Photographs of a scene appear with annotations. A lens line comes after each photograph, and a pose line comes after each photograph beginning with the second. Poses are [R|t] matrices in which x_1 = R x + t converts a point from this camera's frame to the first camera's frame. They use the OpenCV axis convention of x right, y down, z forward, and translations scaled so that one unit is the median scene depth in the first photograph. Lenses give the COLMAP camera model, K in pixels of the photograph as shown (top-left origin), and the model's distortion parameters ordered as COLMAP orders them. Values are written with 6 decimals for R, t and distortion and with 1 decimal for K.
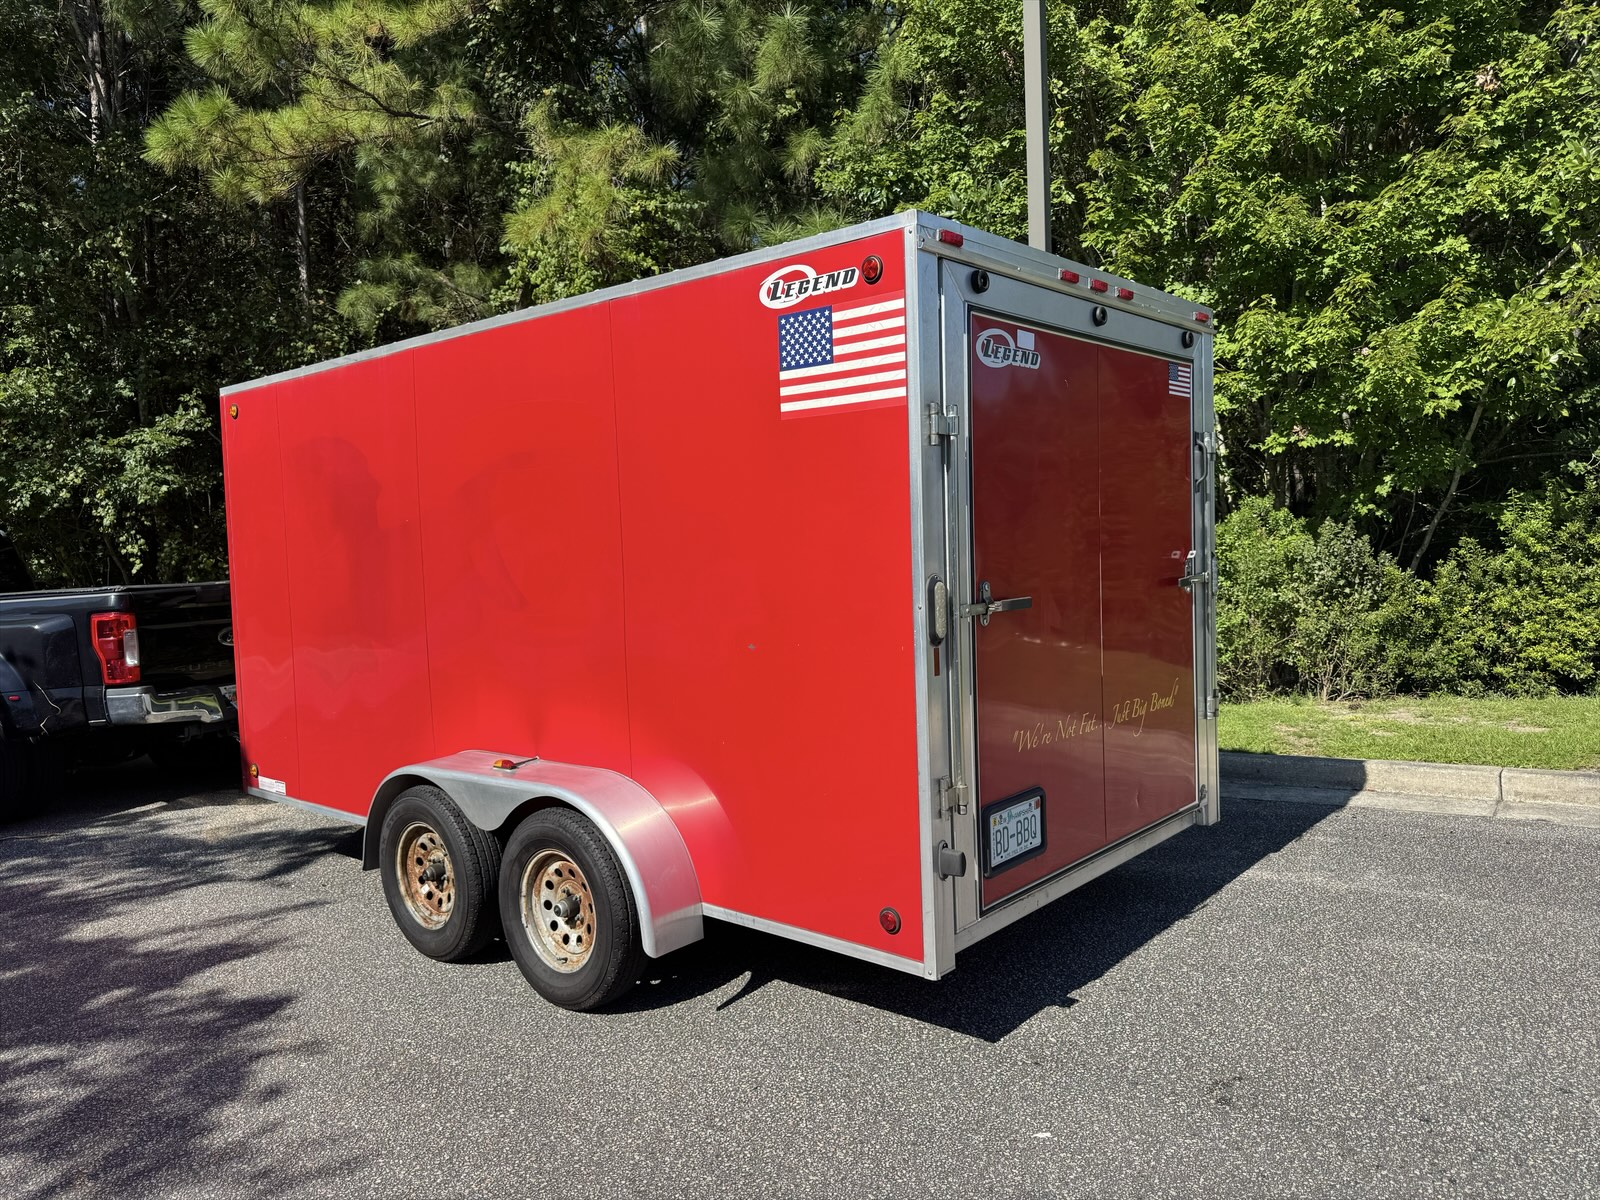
lens RADIAL K [[1188.0, 0, 799.2], [0, 1188.0, 601.3], [0, 0, 1]] dist [0.022108, -0.011032]
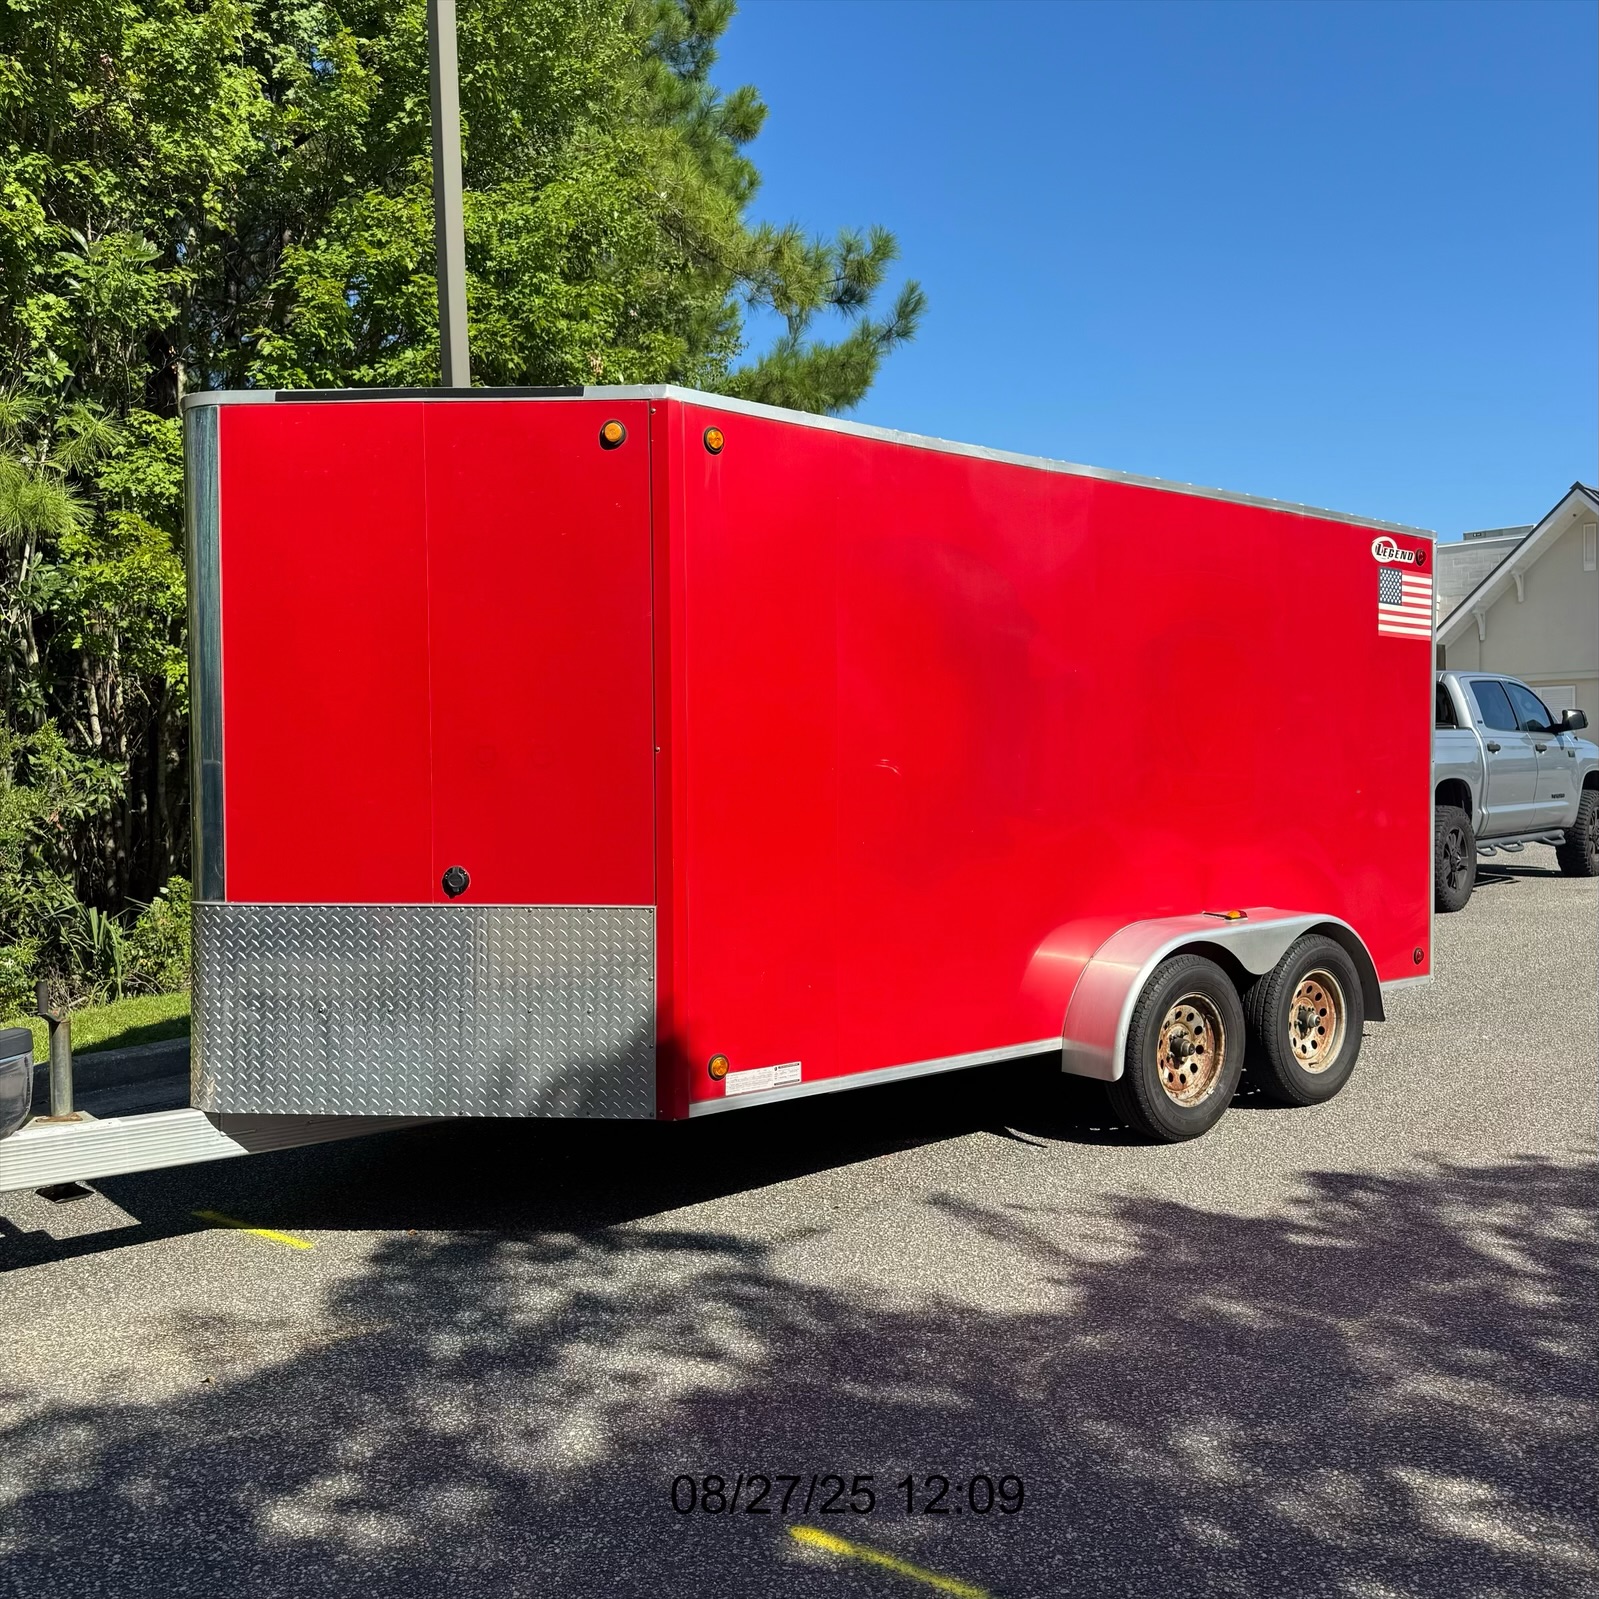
lens RADIAL K [[1502.7, 0, 800.5], [0, 1502.7, 803.8], [0, 0, 1]] dist [-0.009890, 0.000000]
pose [[0.145962, 0.007825, 0.989259, -1.611777], [0.053886, 0.998421, -0.015848, 0.040494], [-0.987822, 0.055621, 0.145310, 1.181353]]
